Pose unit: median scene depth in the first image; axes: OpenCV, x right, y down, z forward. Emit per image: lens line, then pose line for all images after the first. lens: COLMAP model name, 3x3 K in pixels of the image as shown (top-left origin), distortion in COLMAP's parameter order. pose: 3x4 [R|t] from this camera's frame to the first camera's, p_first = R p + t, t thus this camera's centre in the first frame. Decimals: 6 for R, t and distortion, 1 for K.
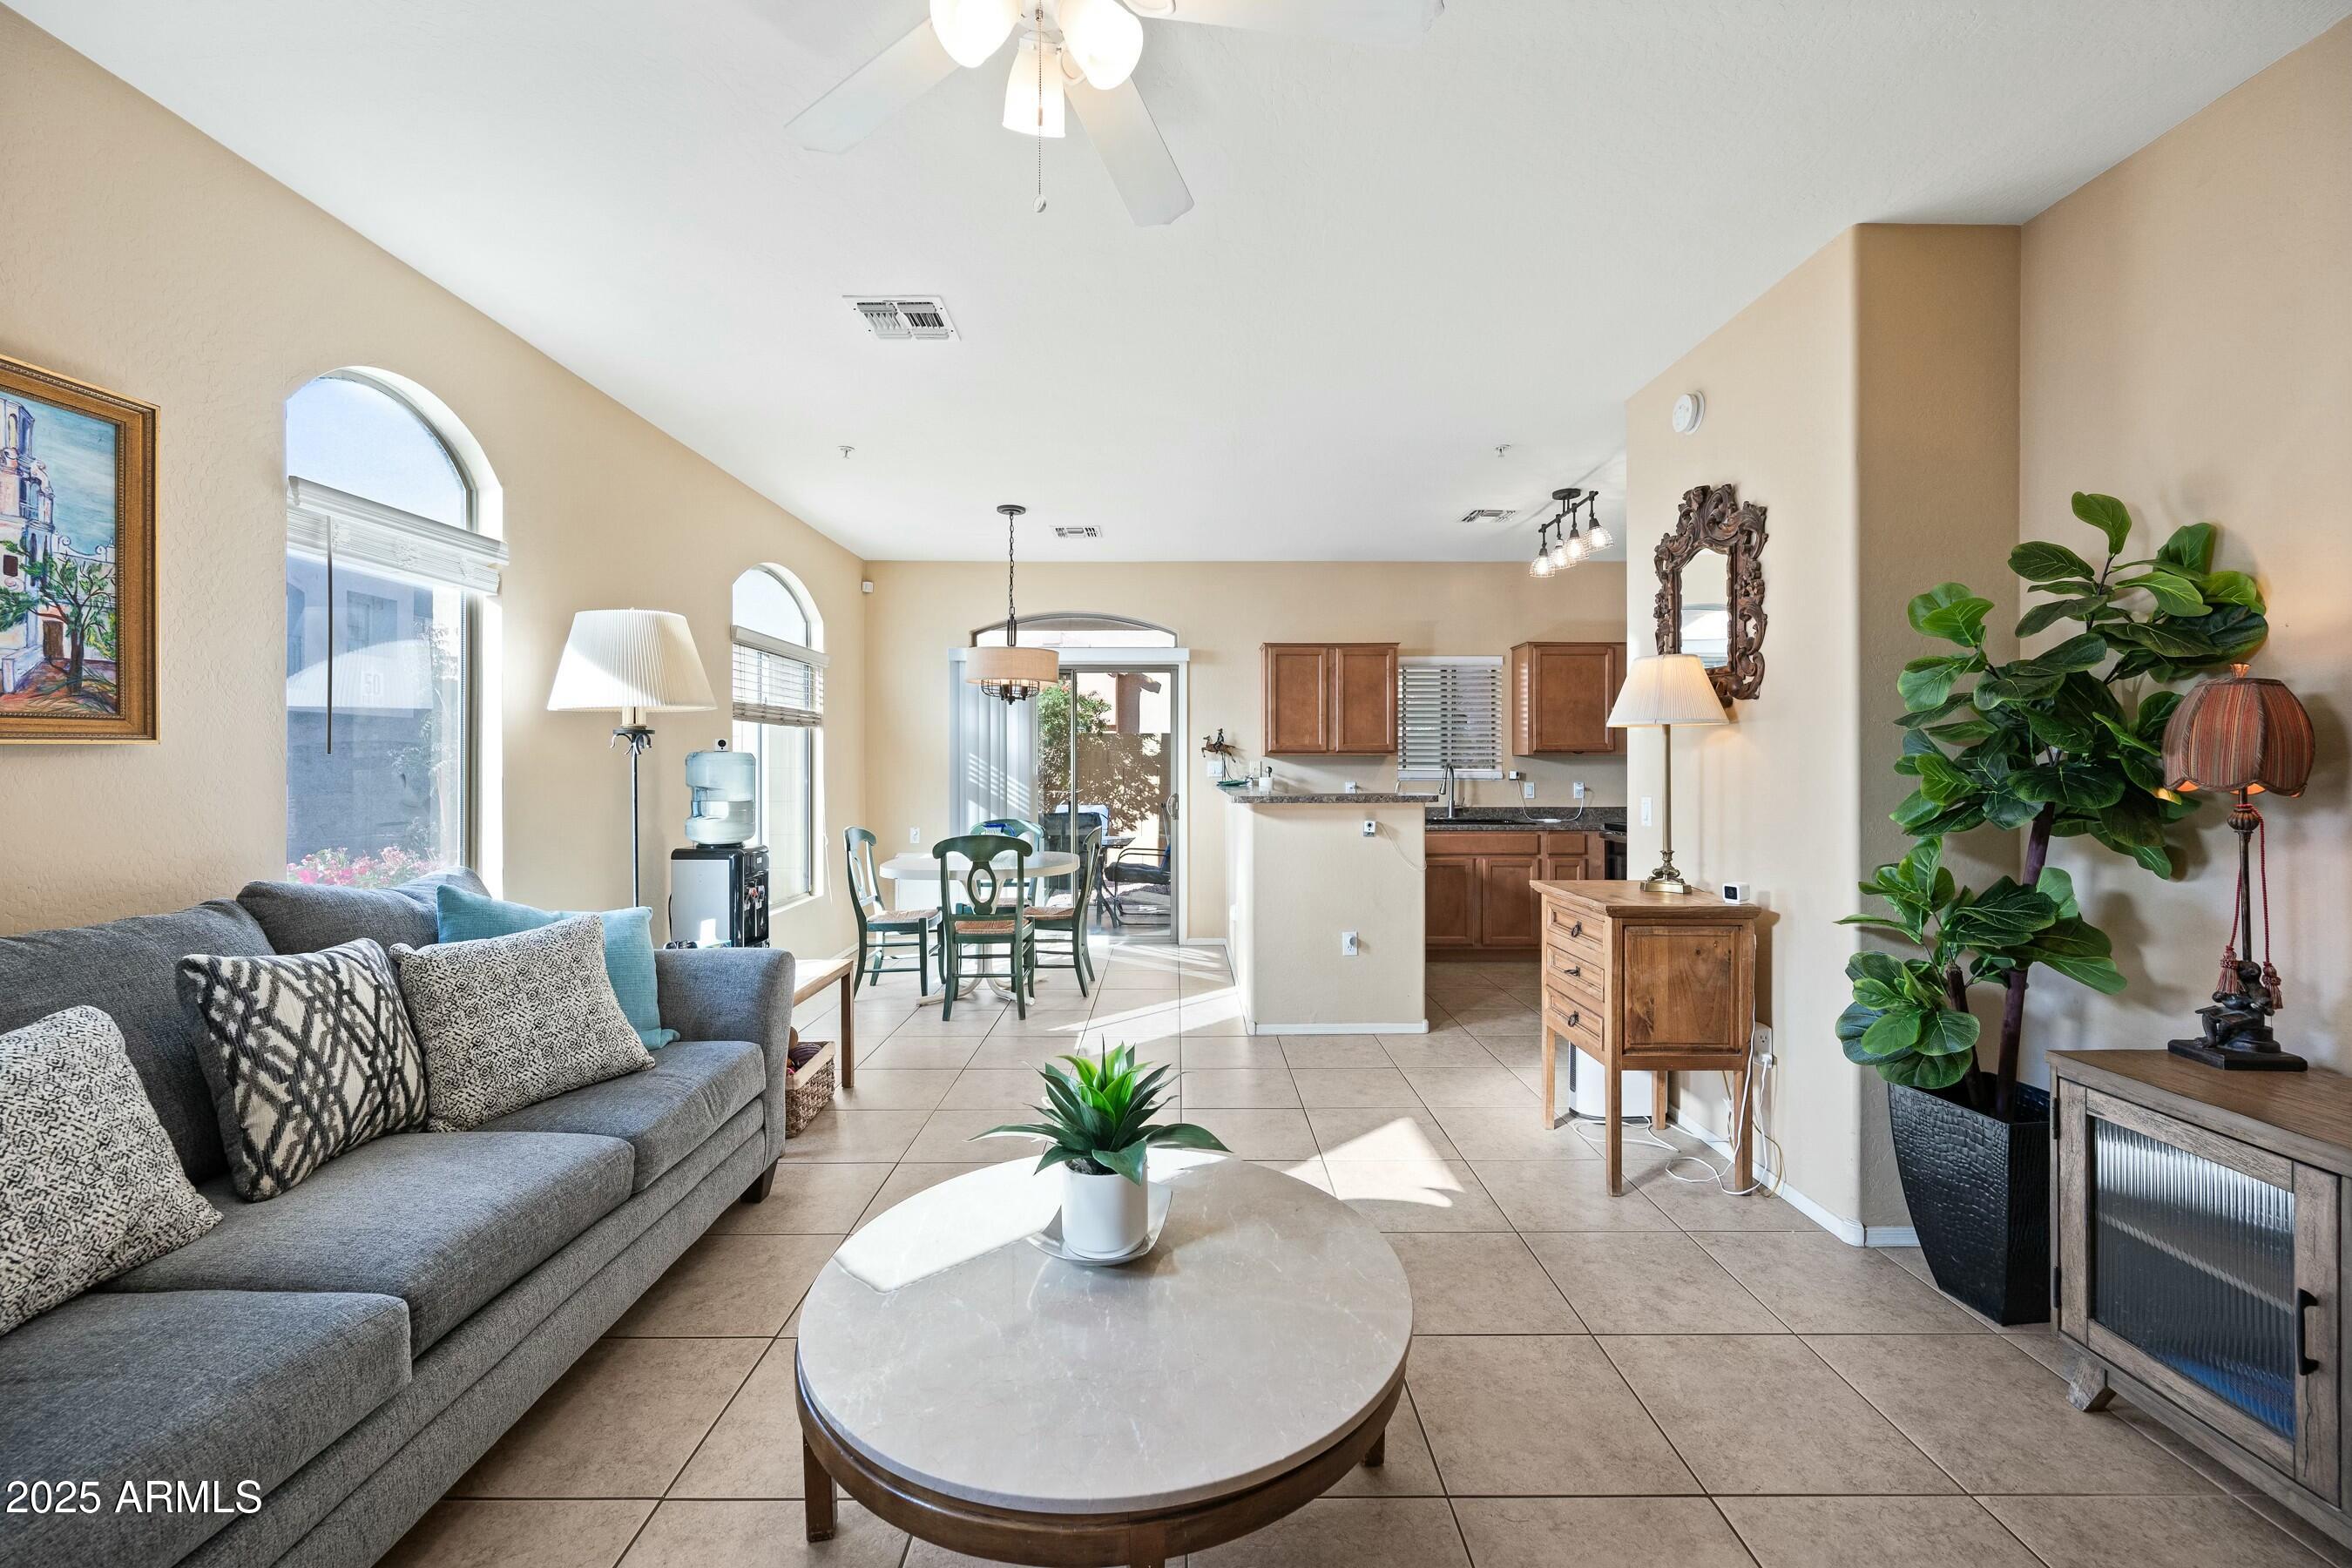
lens RADIAL K [[925.3, 0, 1172.8], [0, 925.3, 768.5], [0, 0, 1]] dist [-0.003154, 0.000204]
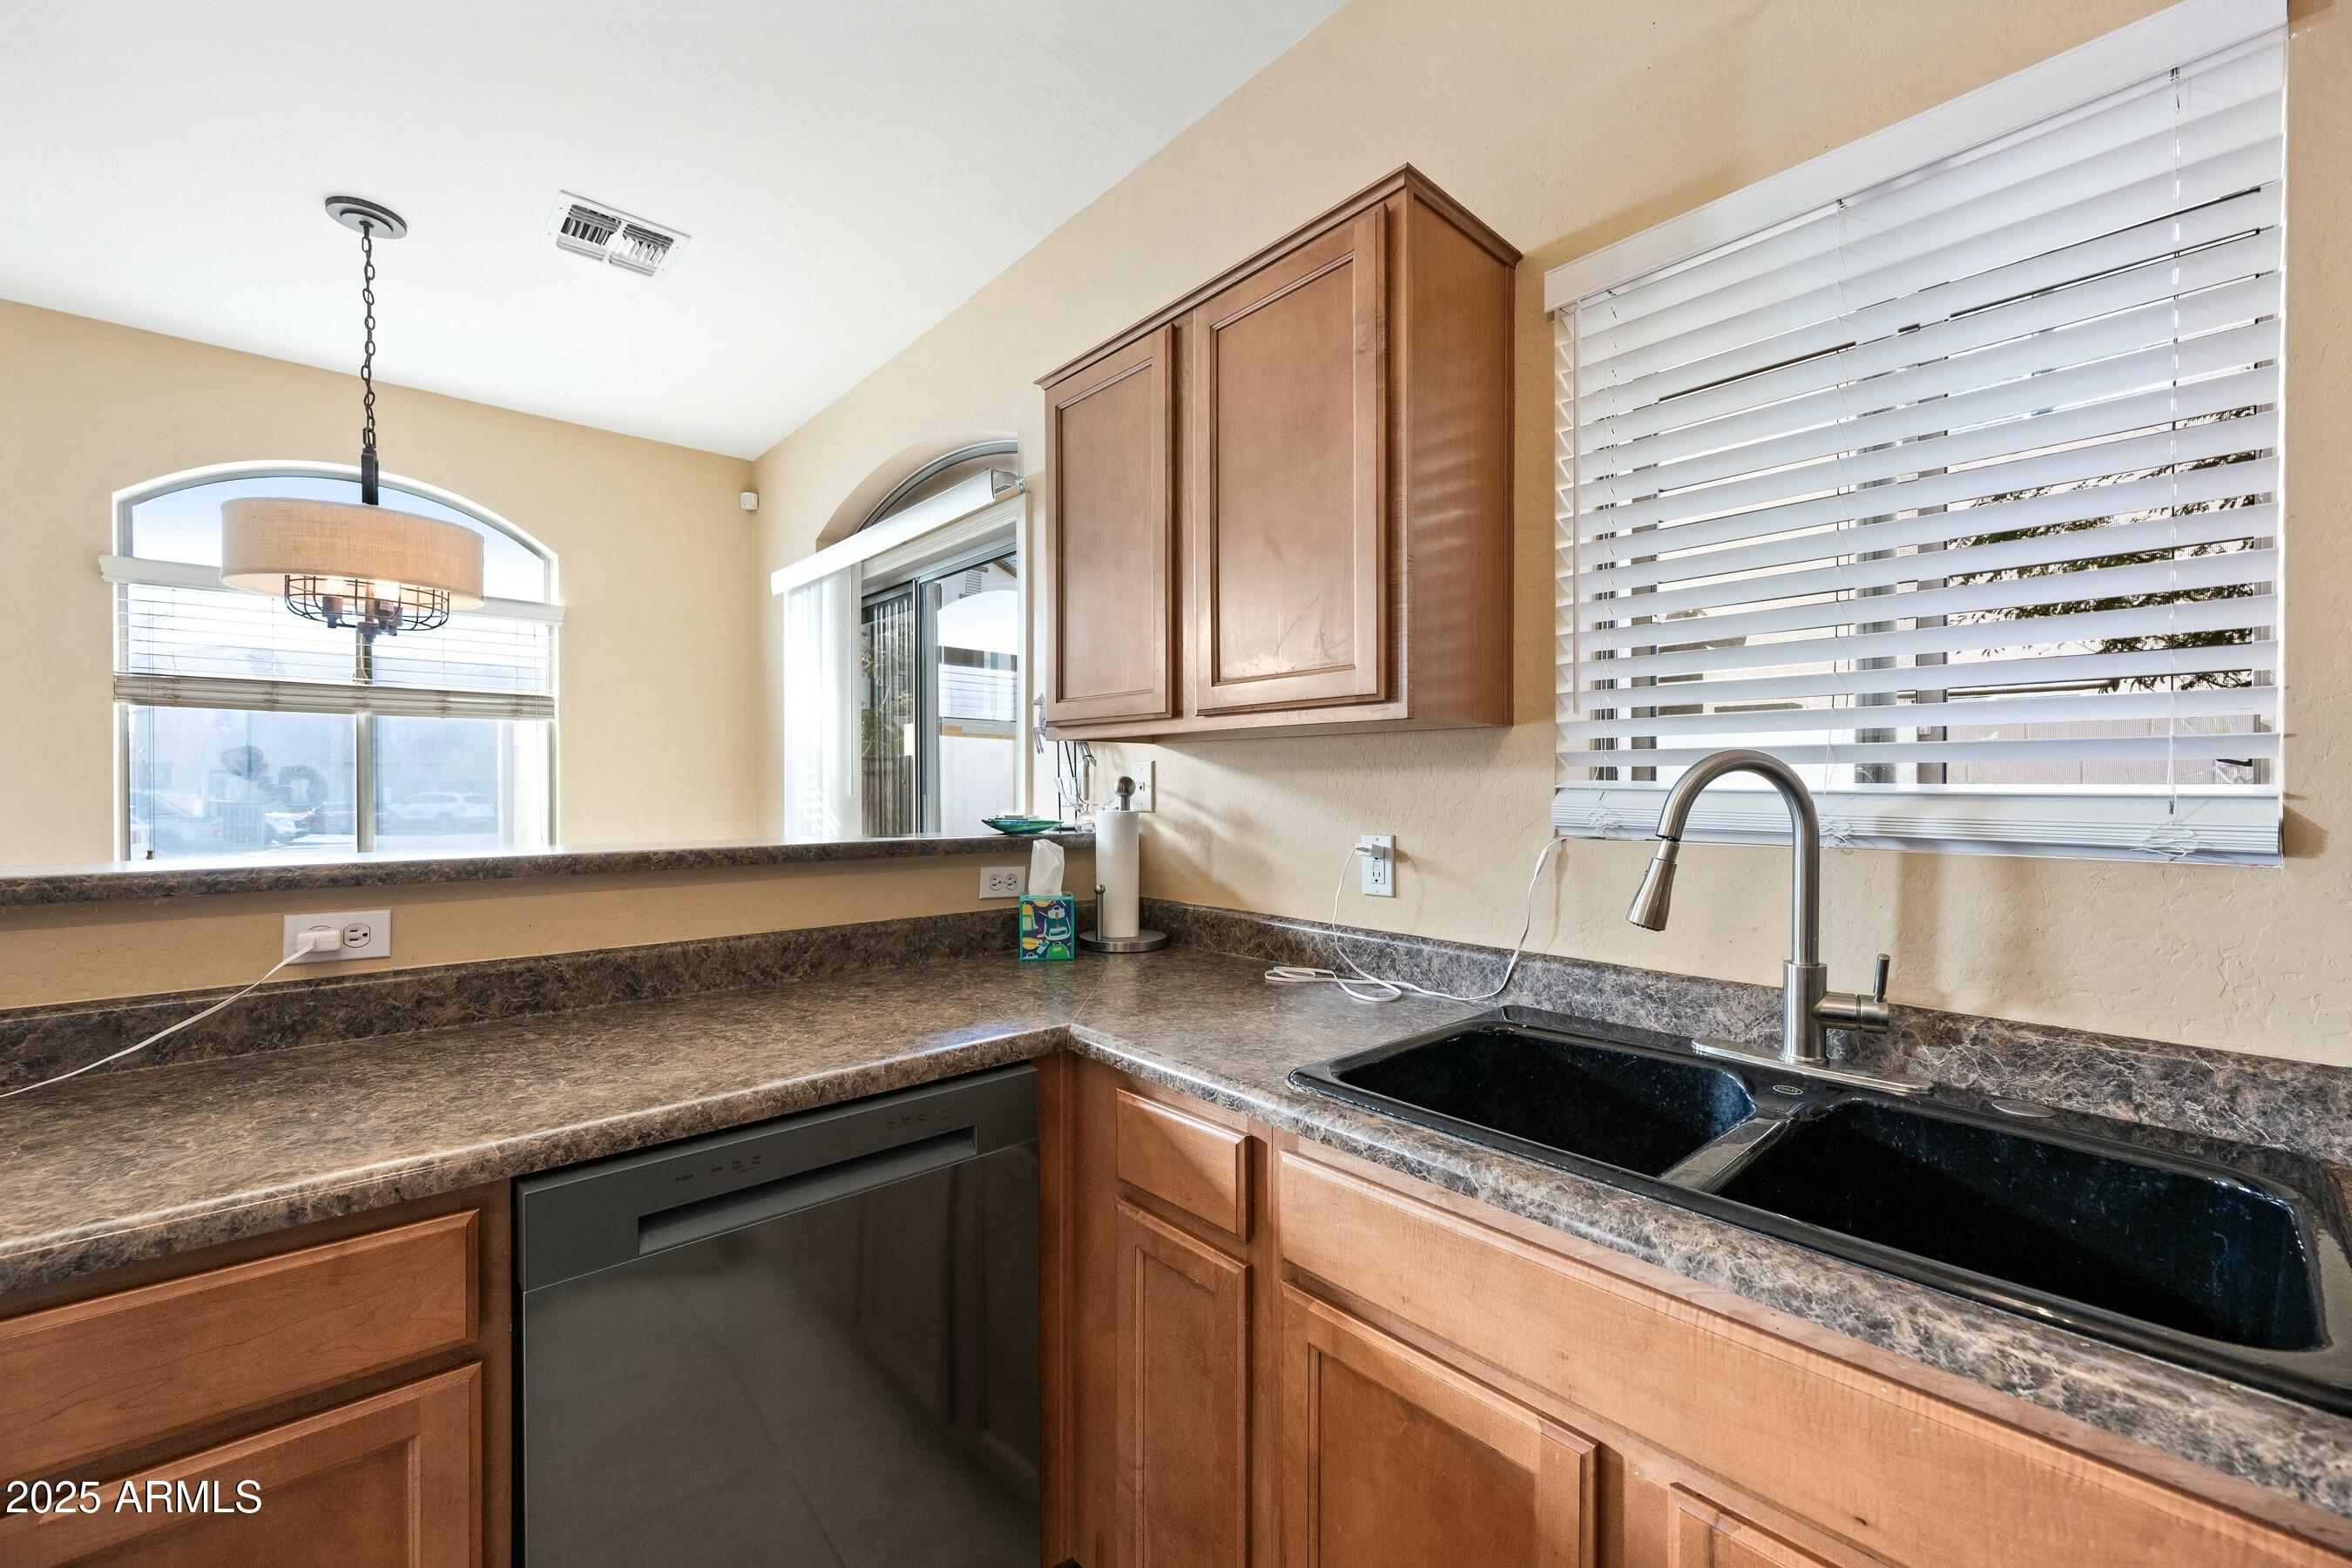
lens RADIAL K [[925.3, 0, 1151.7], [0, 925.3, 795.6], [0, 0, 1]] dist [-0.003154, 0.000204]
pose [[0.658163, 0.009051, -0.752821, 0.775229], [-0.003337, 0.999953, 0.009106, 0.003219], [0.752868, -0.003481, 0.658163, 1.747892]]
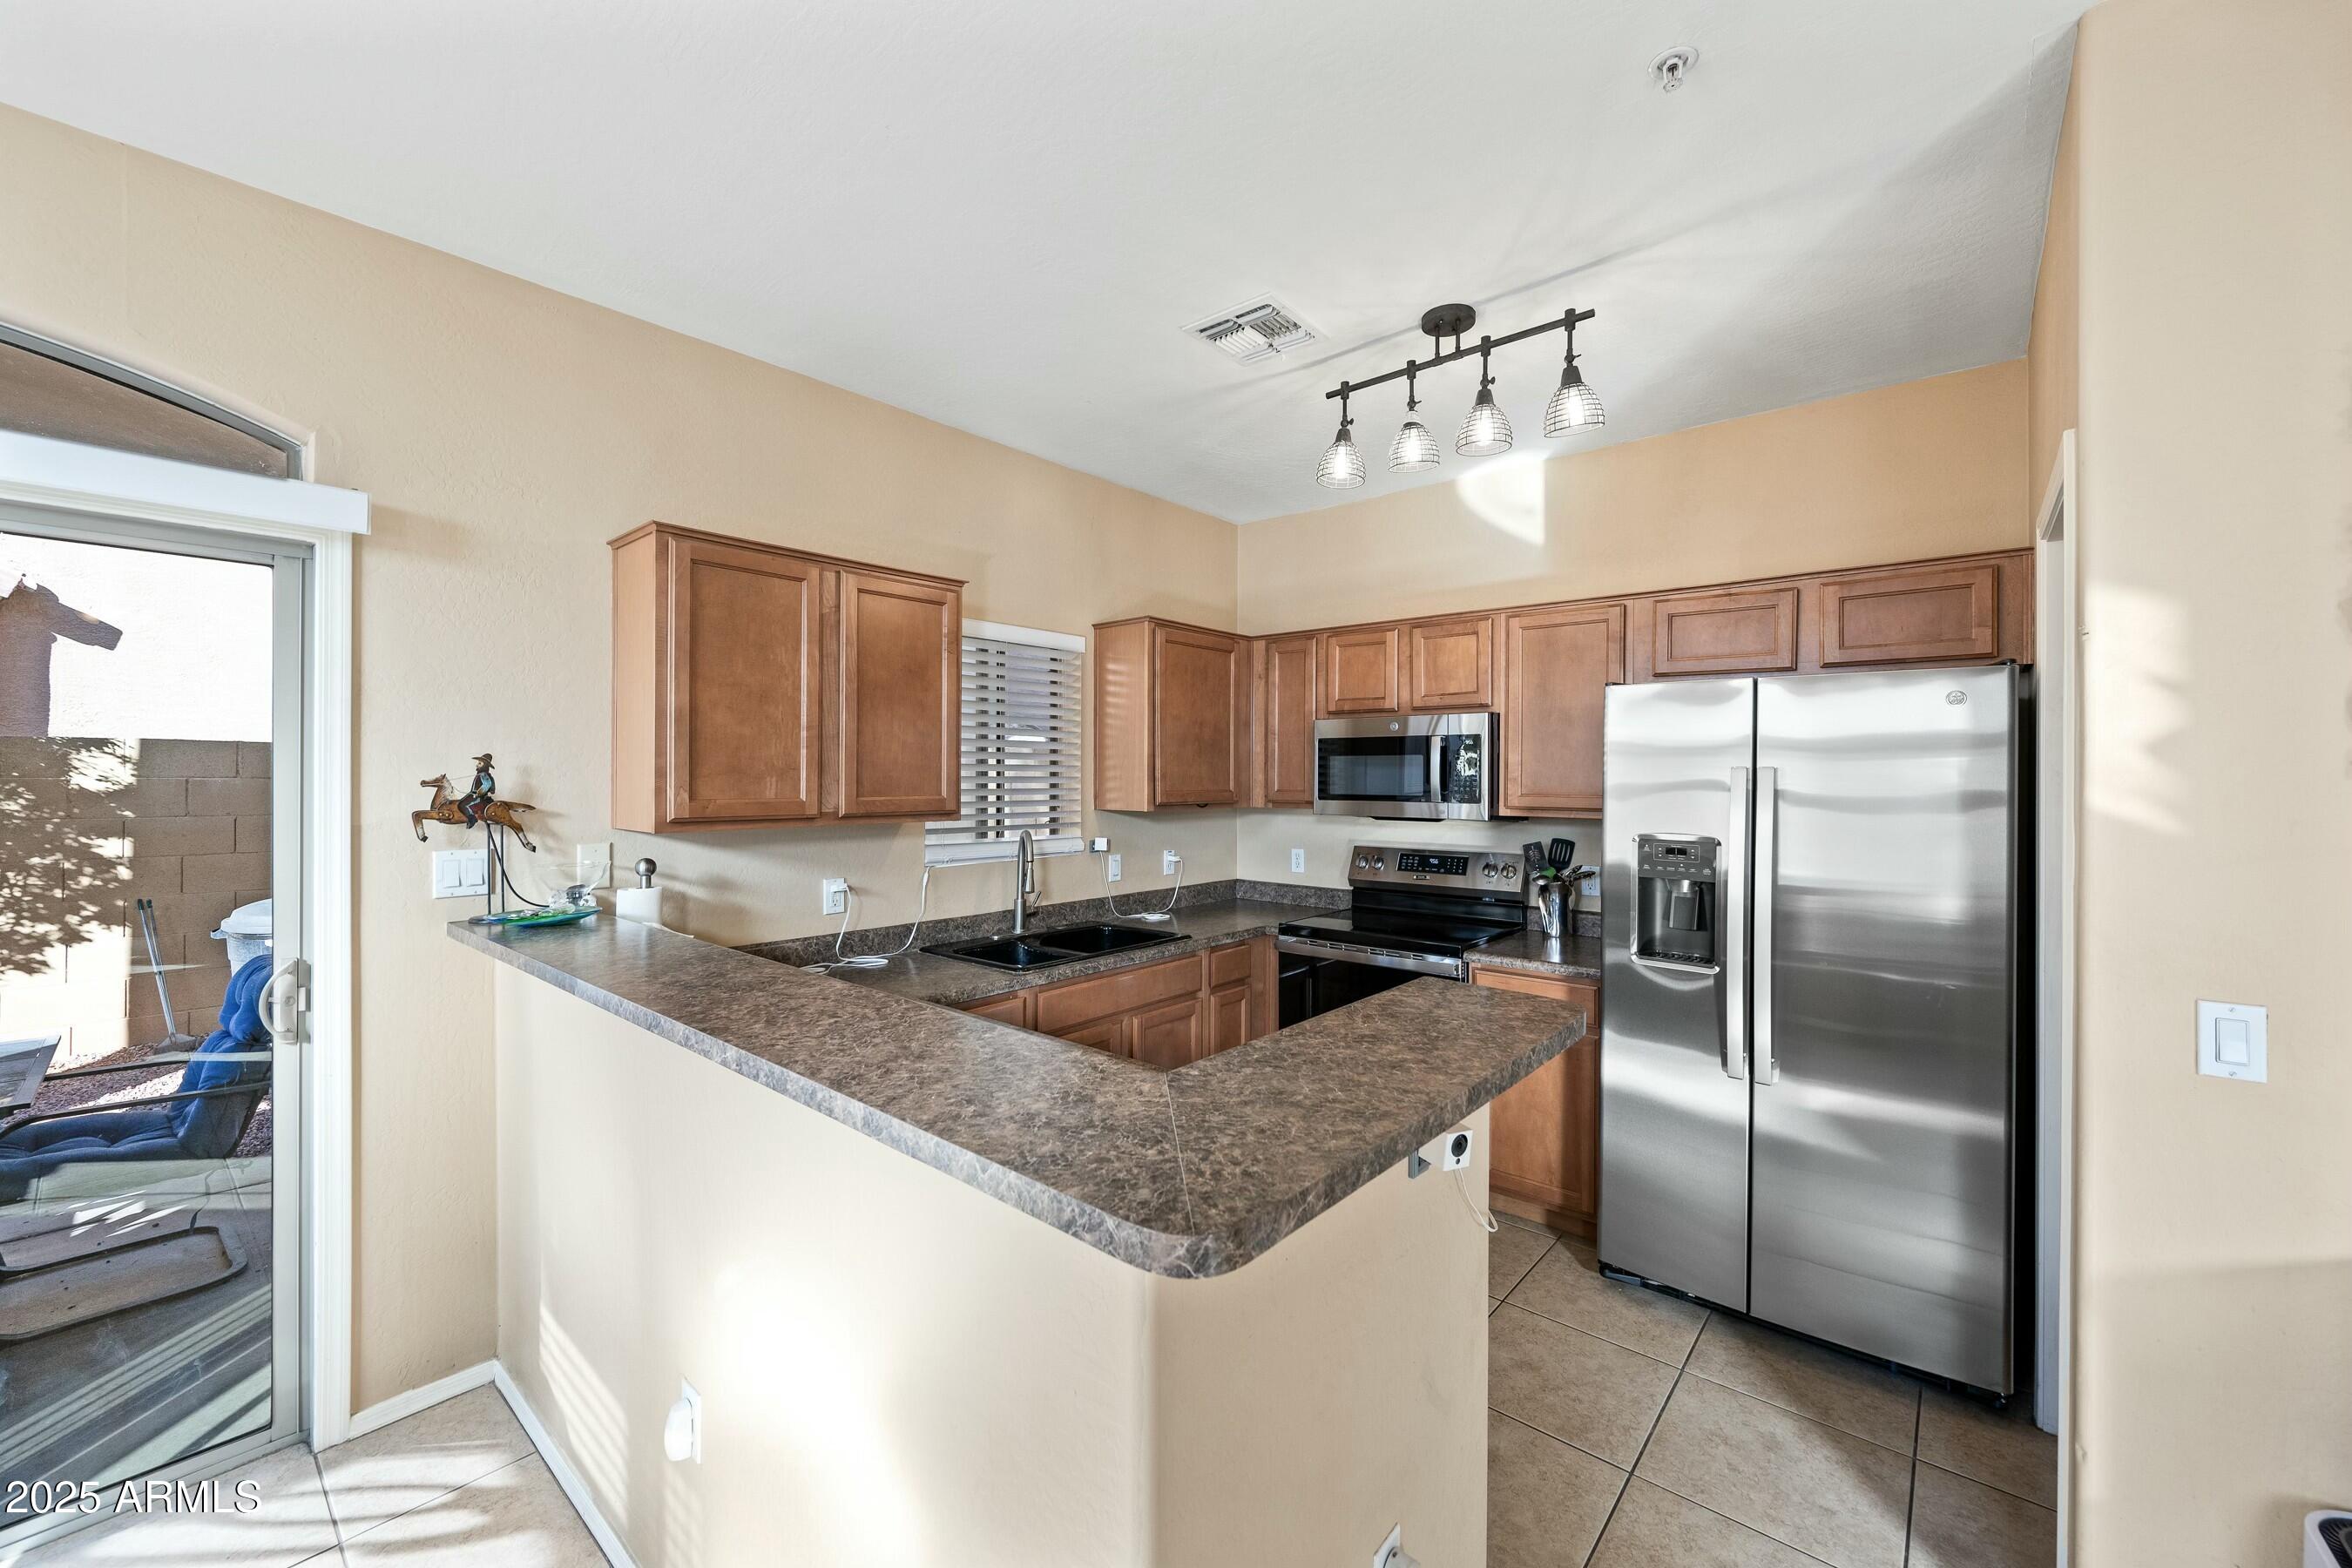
lens RADIAL K [[925.3, 0, 1180.8], [0, 925.3, 772.2], [0, 0, 1]] dist [-0.003154, 0.000204]
pose [[0.650079, 0.005376, 0.759848, -0.088392], [-0.000543, 0.999978, -0.006610, -0.076315], [-0.759866, 0.003884, 0.650068, 1.295682]]
